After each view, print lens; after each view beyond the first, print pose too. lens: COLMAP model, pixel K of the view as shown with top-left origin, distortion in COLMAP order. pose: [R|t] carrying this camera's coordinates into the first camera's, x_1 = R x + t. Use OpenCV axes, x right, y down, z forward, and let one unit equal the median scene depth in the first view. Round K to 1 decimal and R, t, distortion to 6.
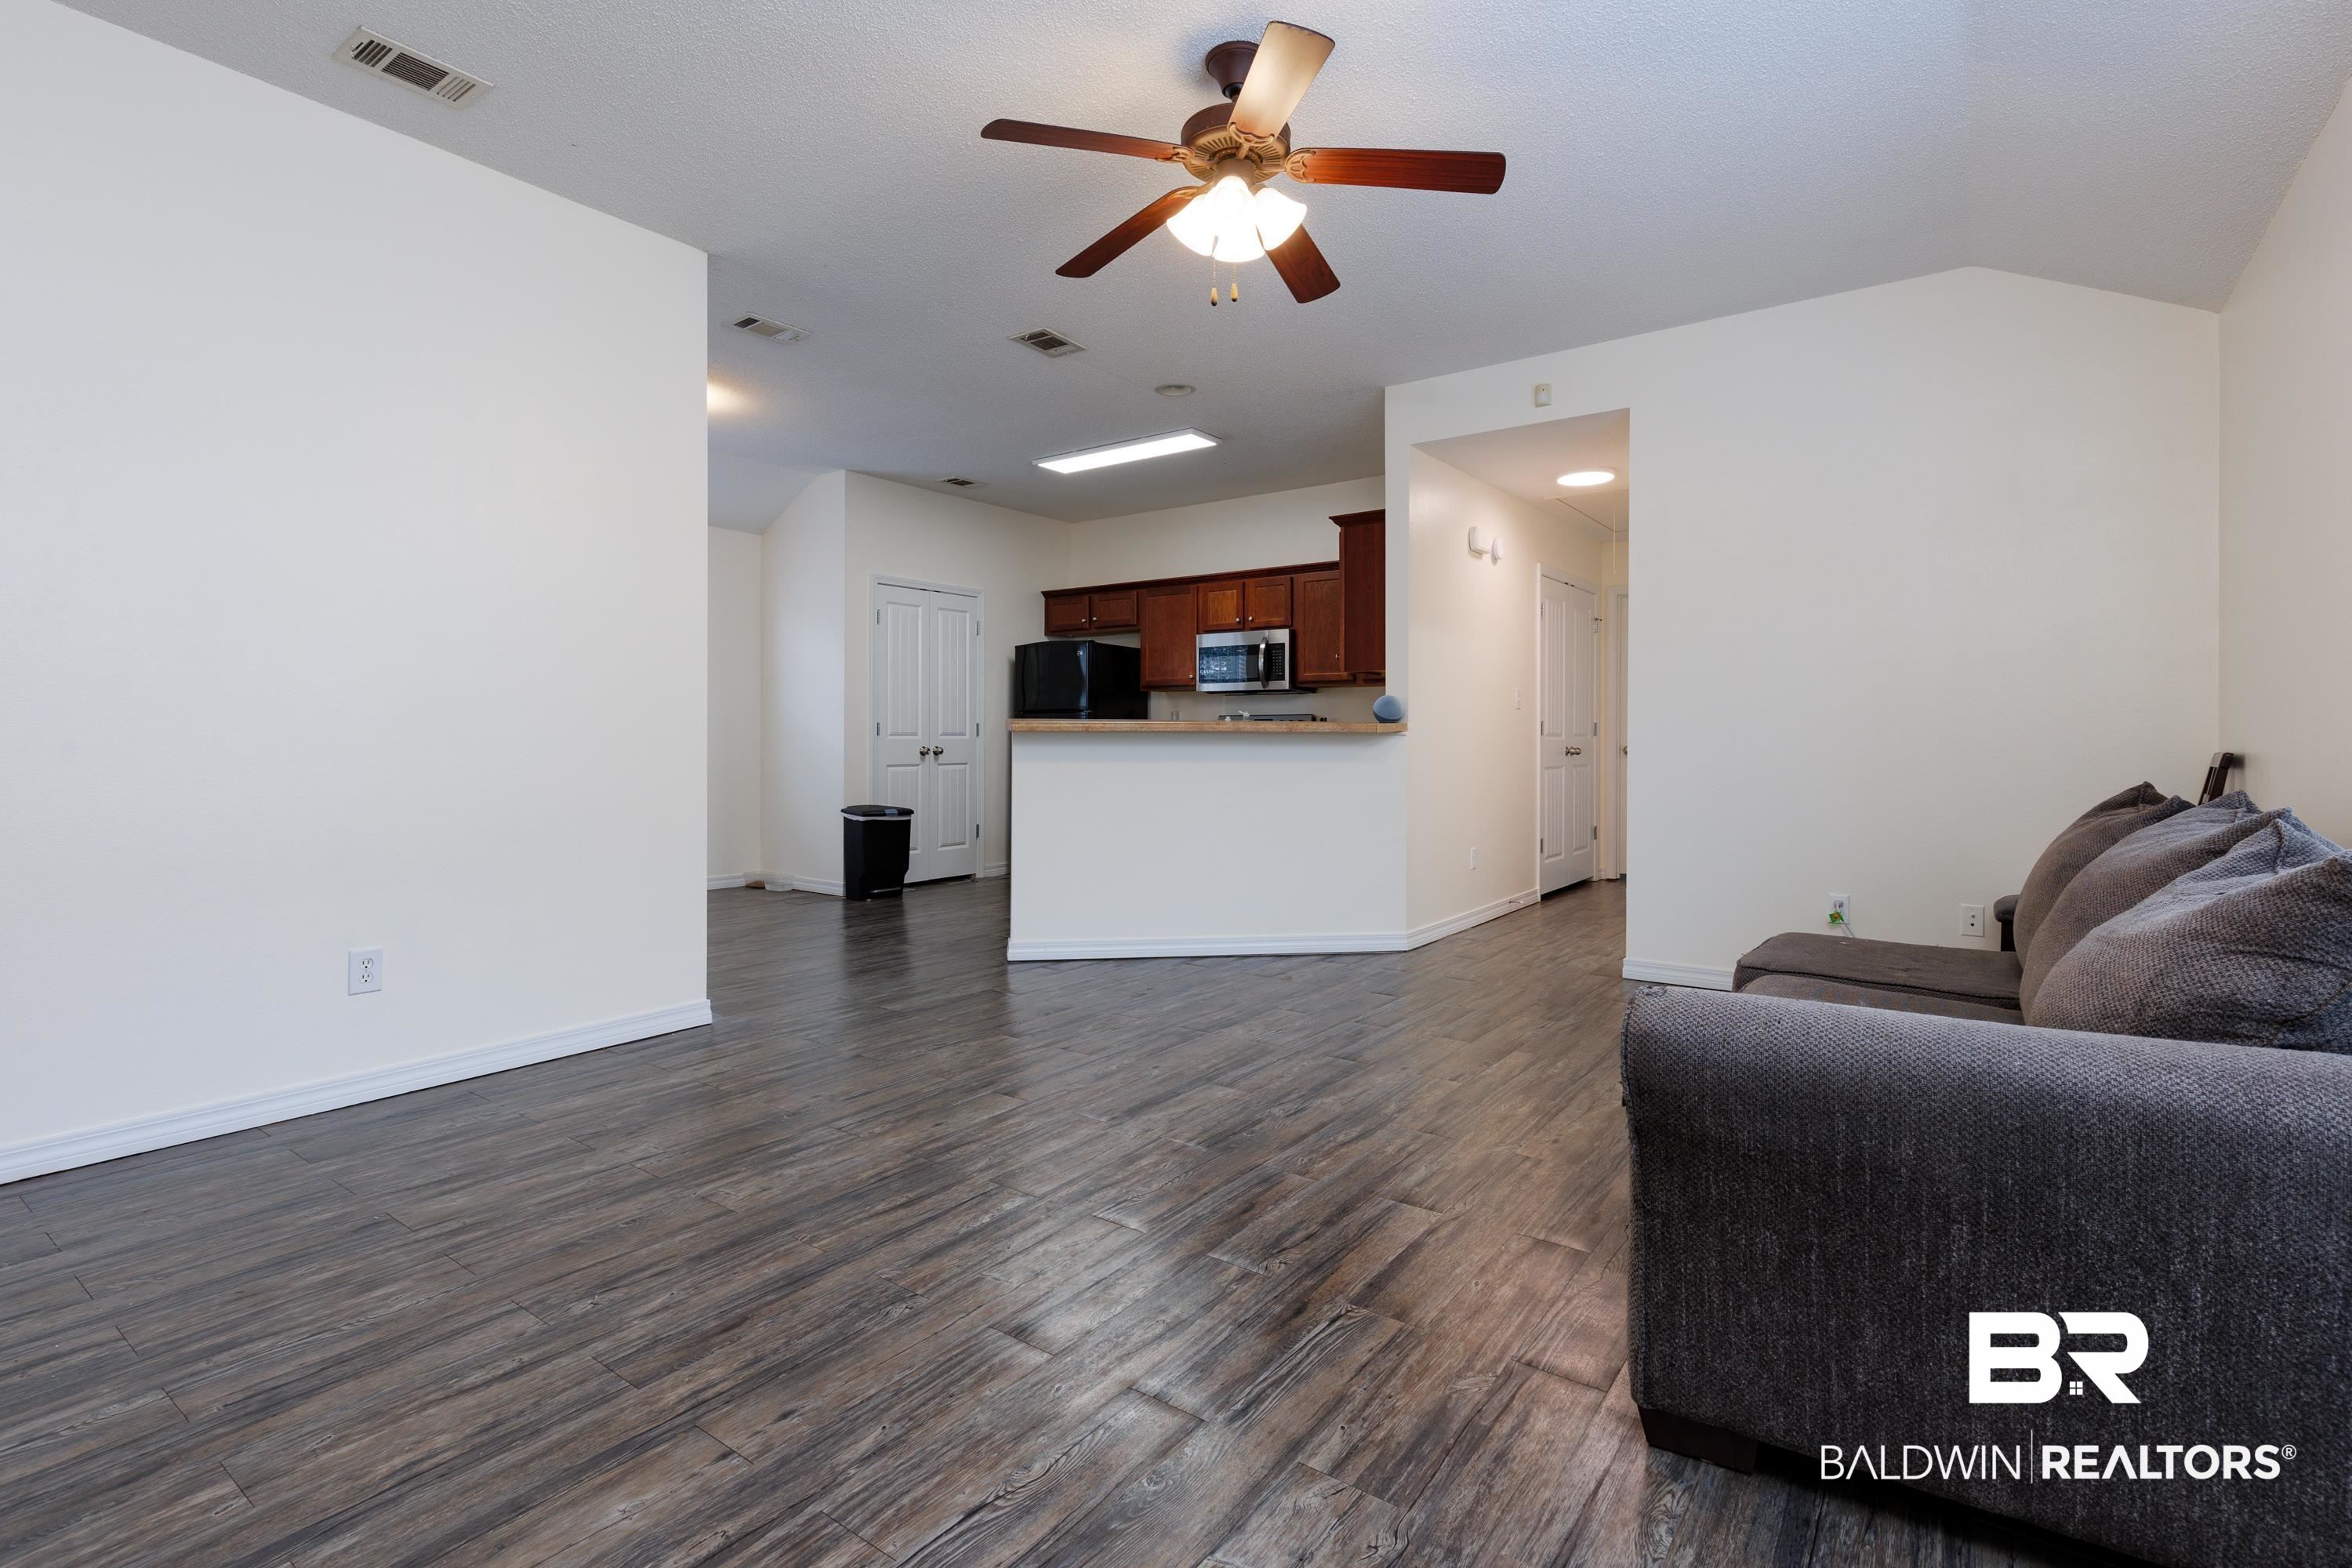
lens RADIAL K [[1120.6, 0, 1153.7], [0, 1120.6, 742.7], [0, 0, 1]] dist [0.001413, -0.000029]
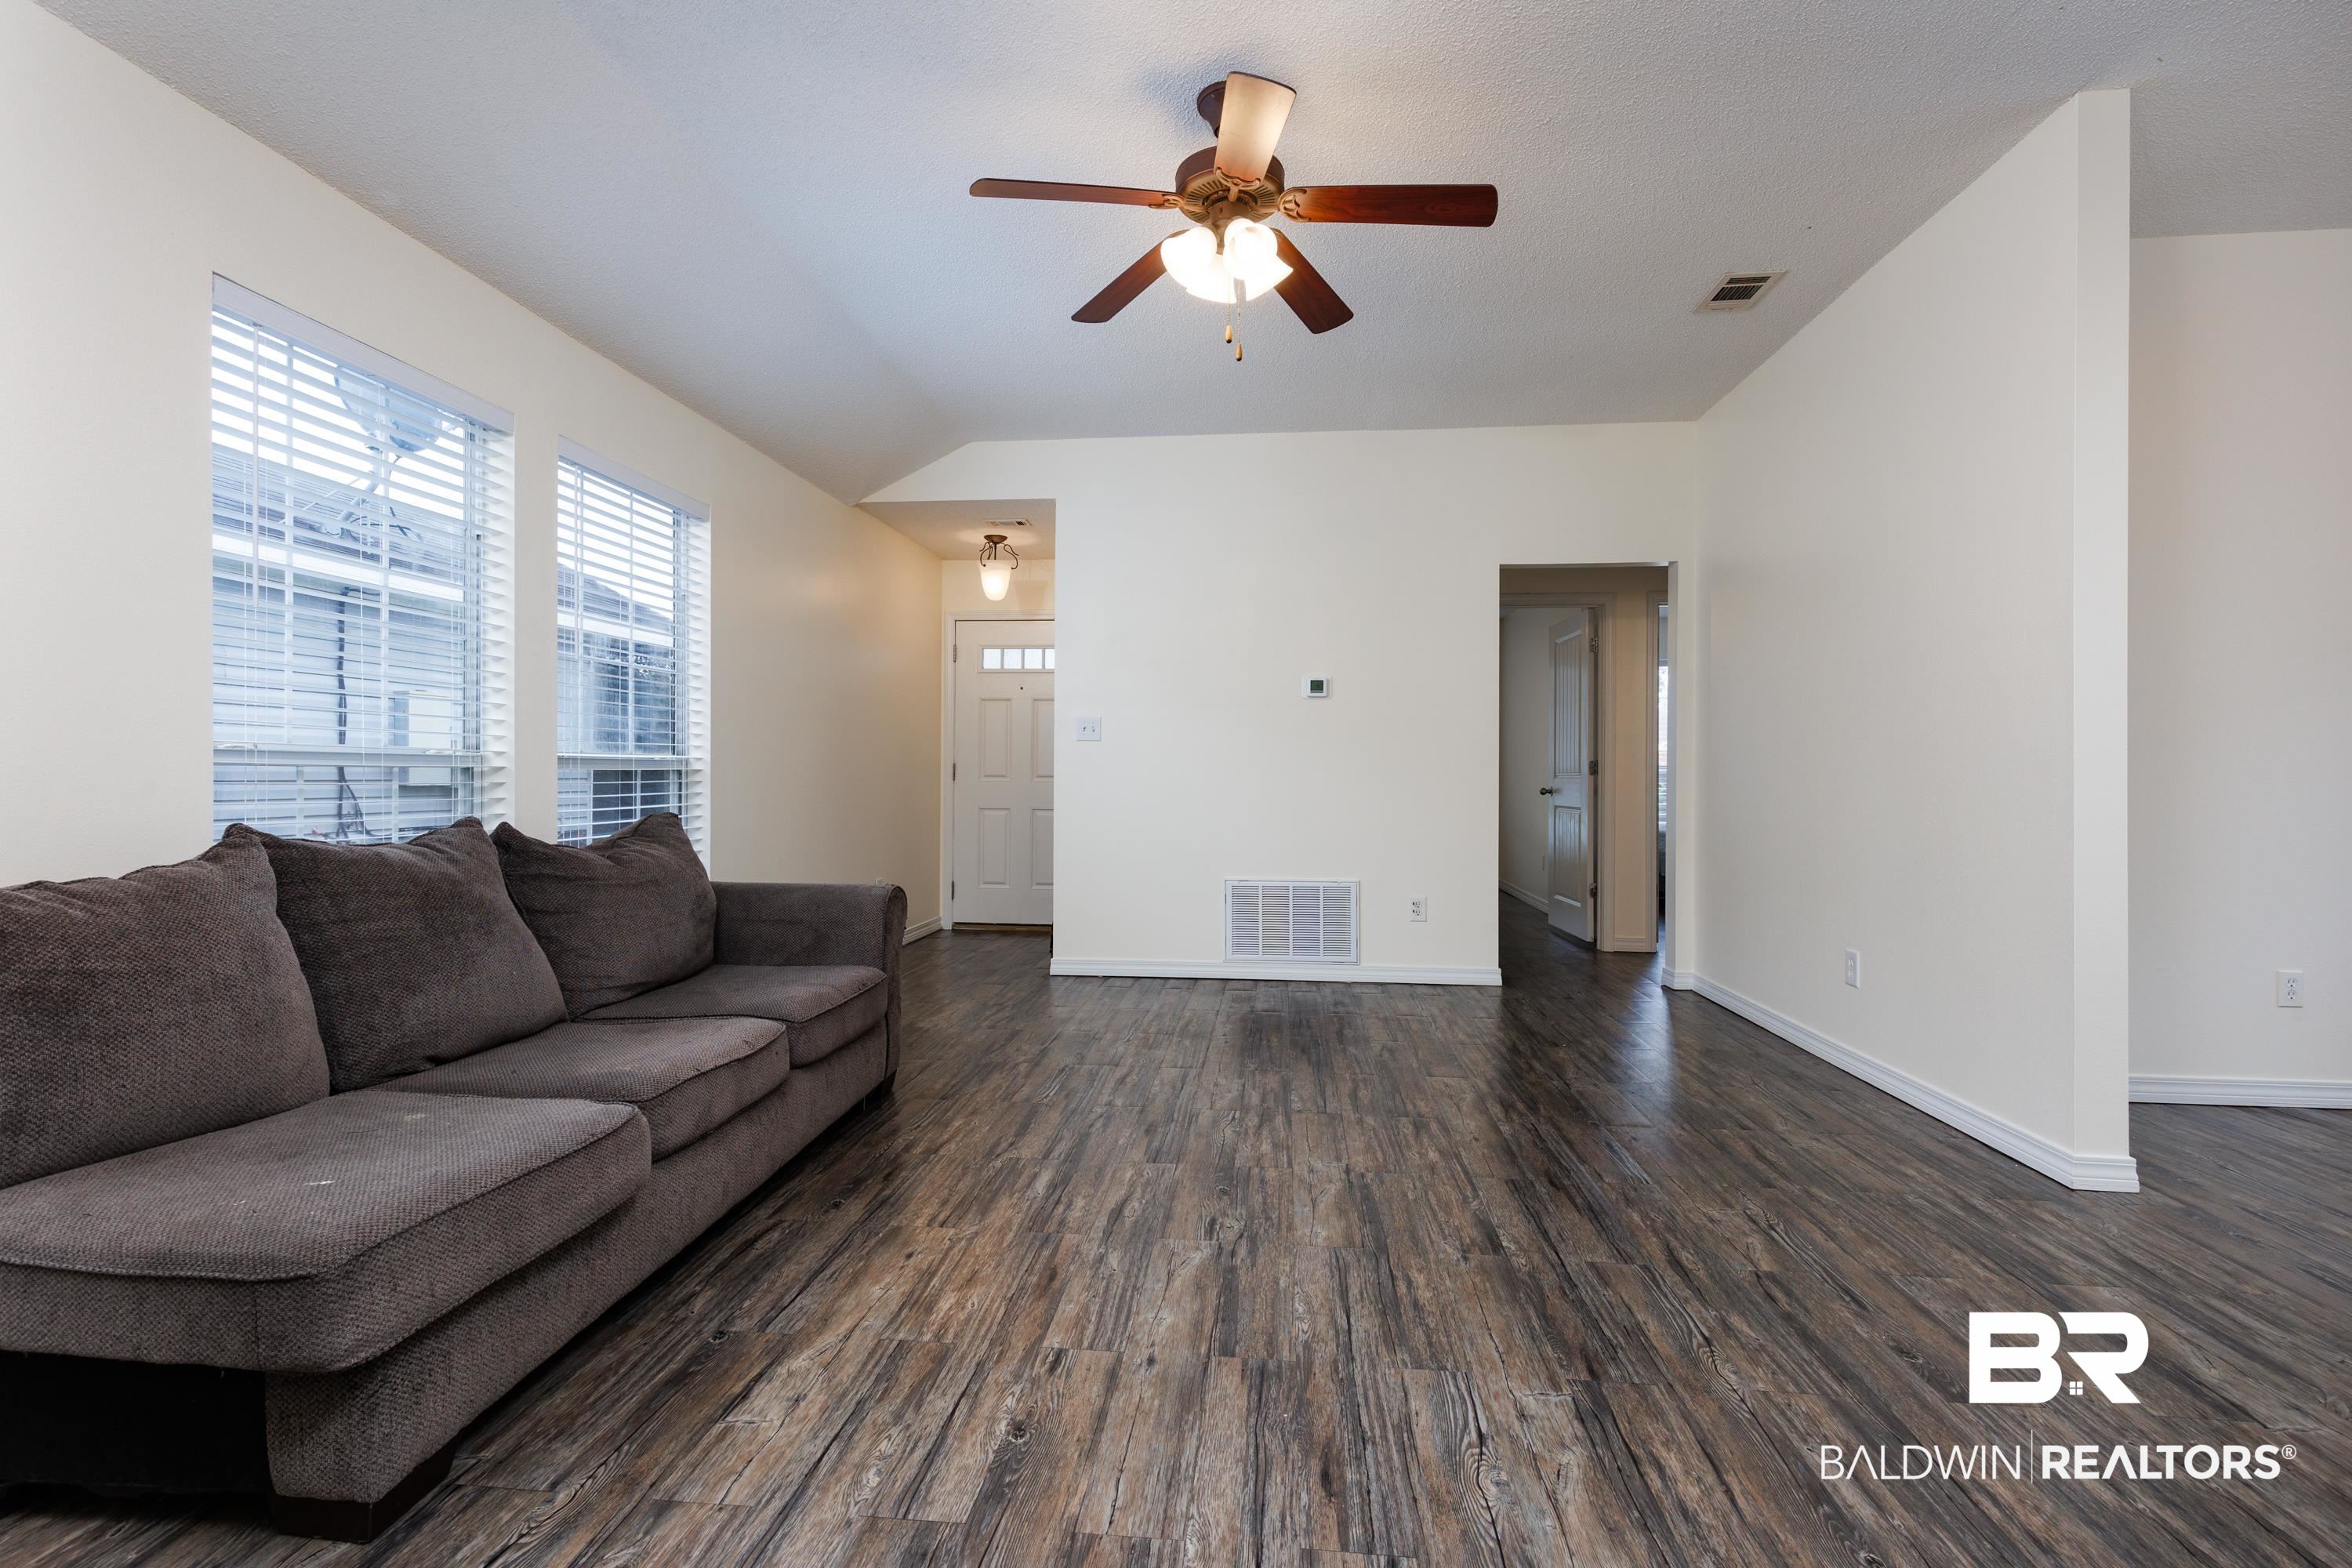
lens RADIAL K [[1051.6, 0, 1176.0], [0, 1051.6, 784.0], [0, 0, 1]] dist [0.003574, 0.000092]
pose [[-0.860832, -0.000419, -0.508889, 0.605192], [-0.007157, 0.999911, 0.011284, -0.009460], [0.508839, 0.013356, -0.860758, 1.828175]]
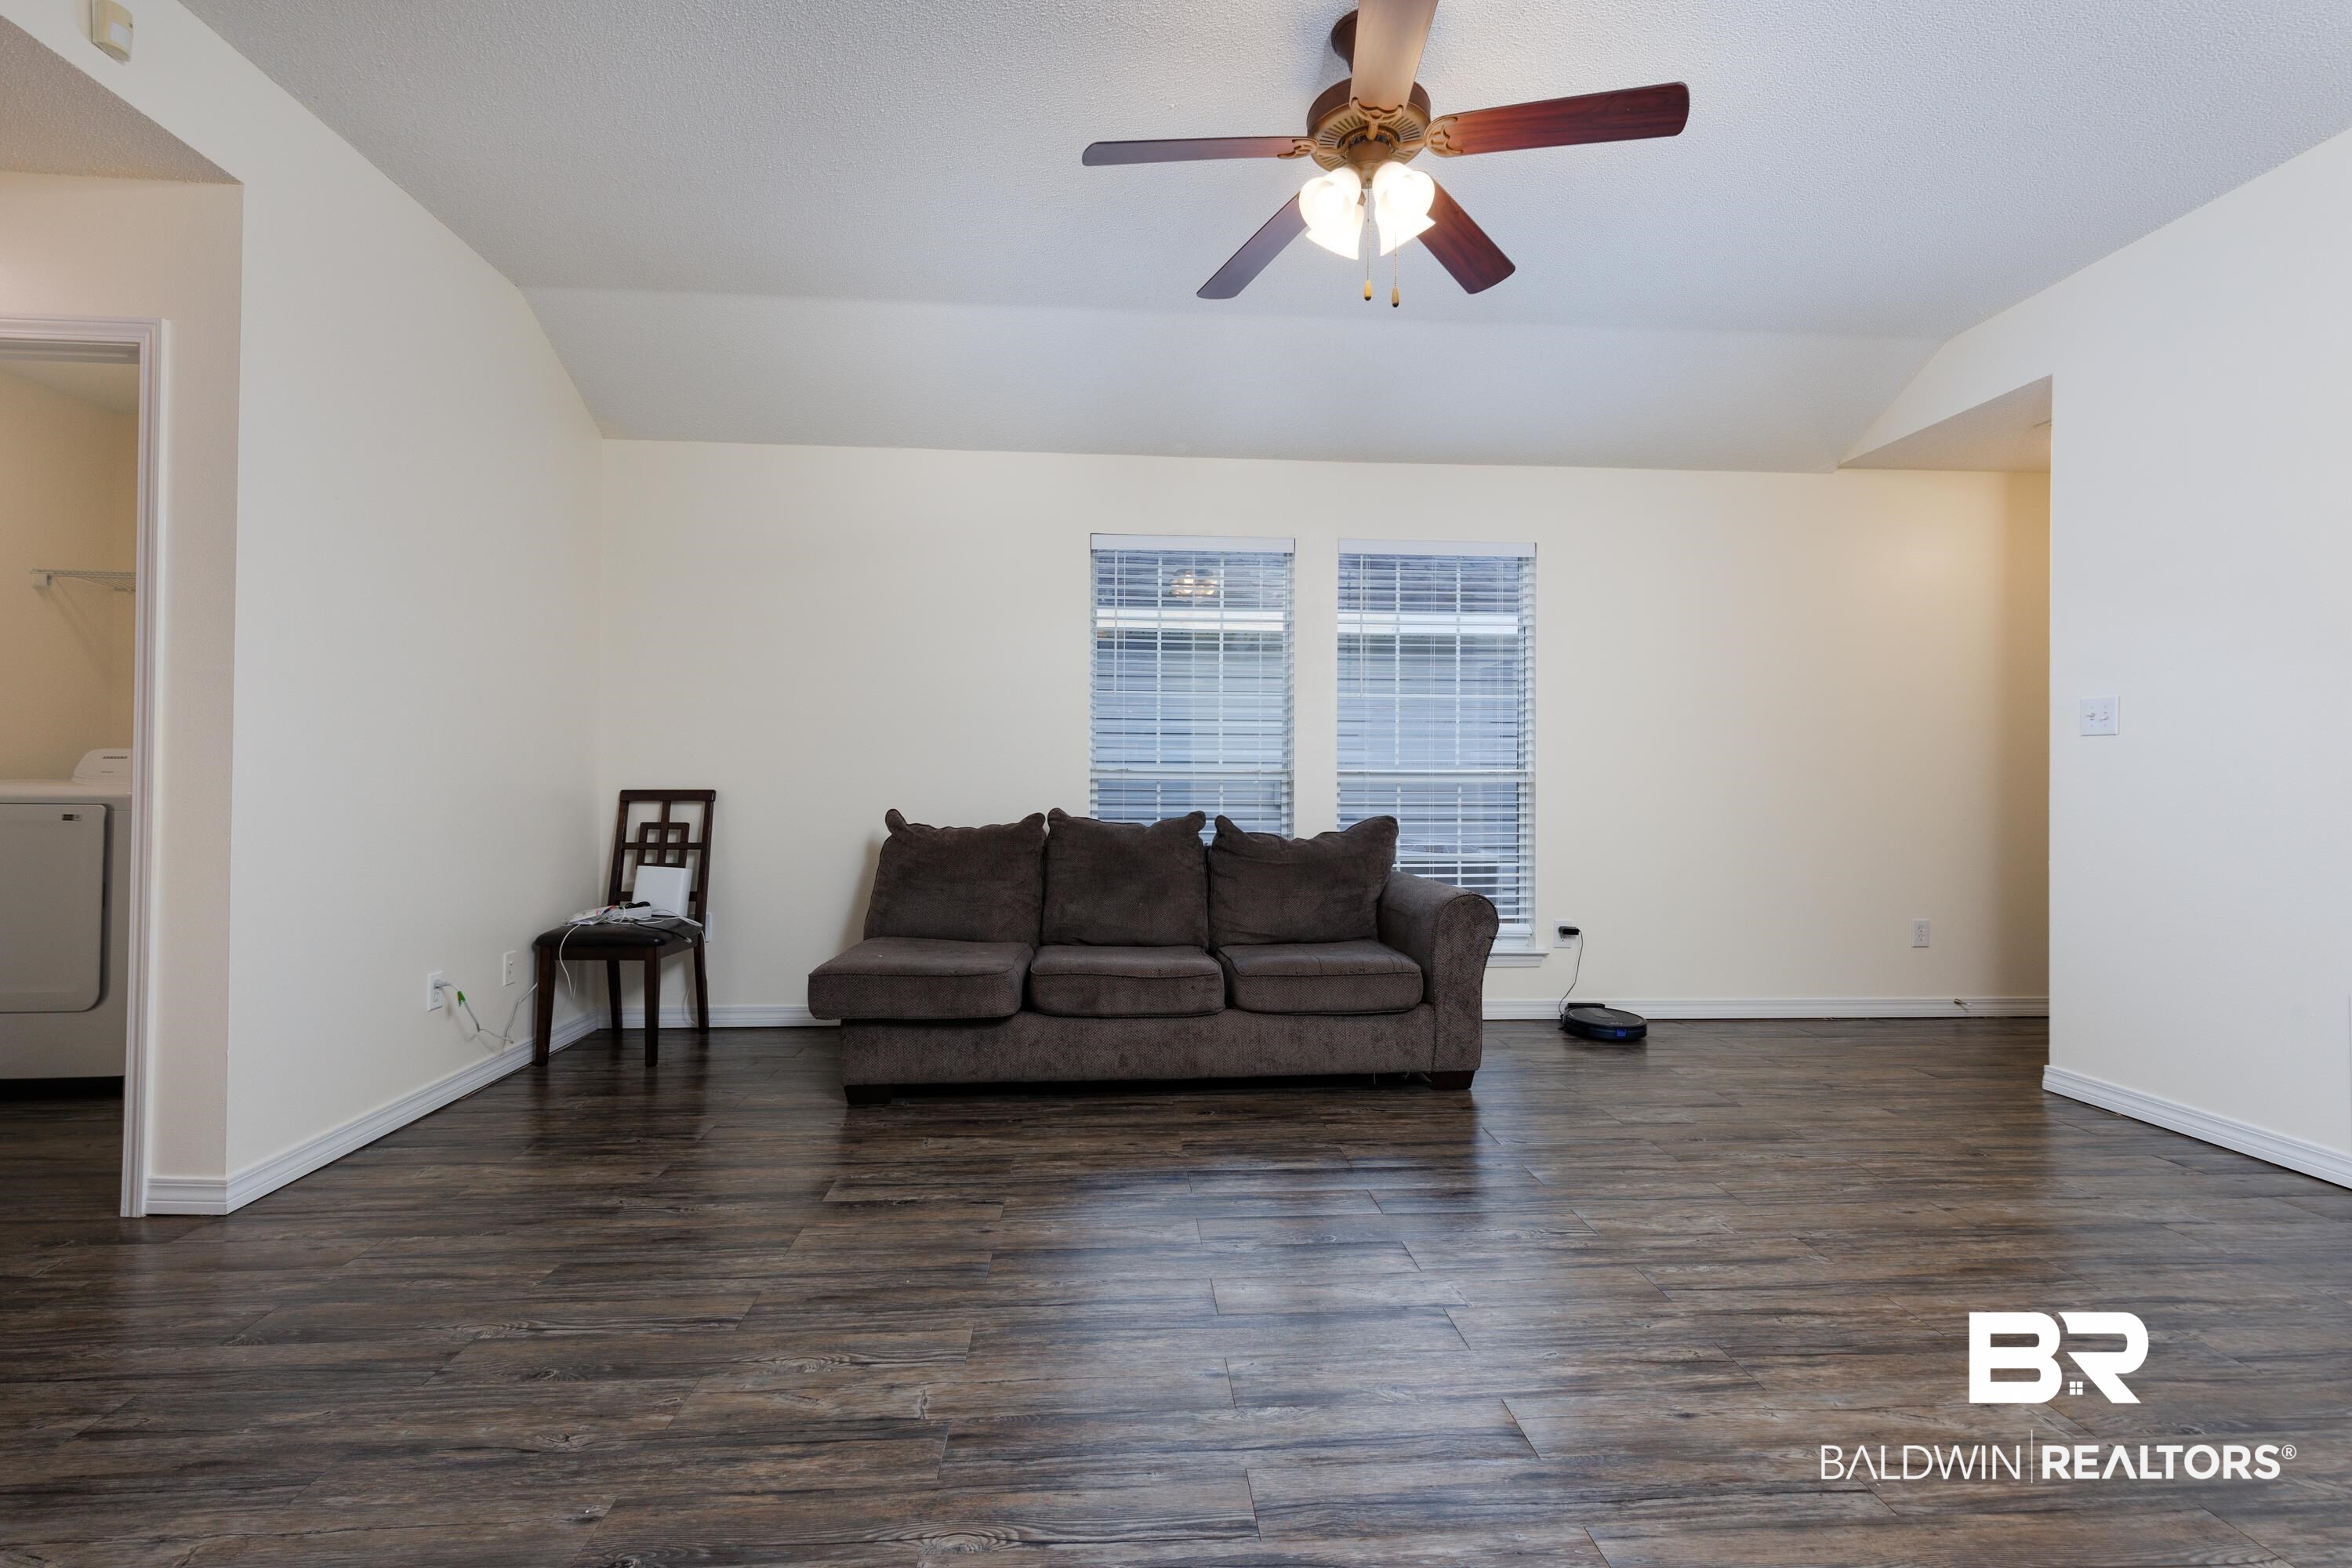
lens RADIAL K [[1051.6, 0, 1176.0], [0, 1051.6, 784.0], [0, 0, 1]] dist [0.003574, 0.000092]
pose [[-0.652505, -0.008323, 0.757738, -0.476496], [-0.005737, 0.999965, 0.006043, -0.011083], [-0.757762, -0.000404, -0.652531, 1.698347]]
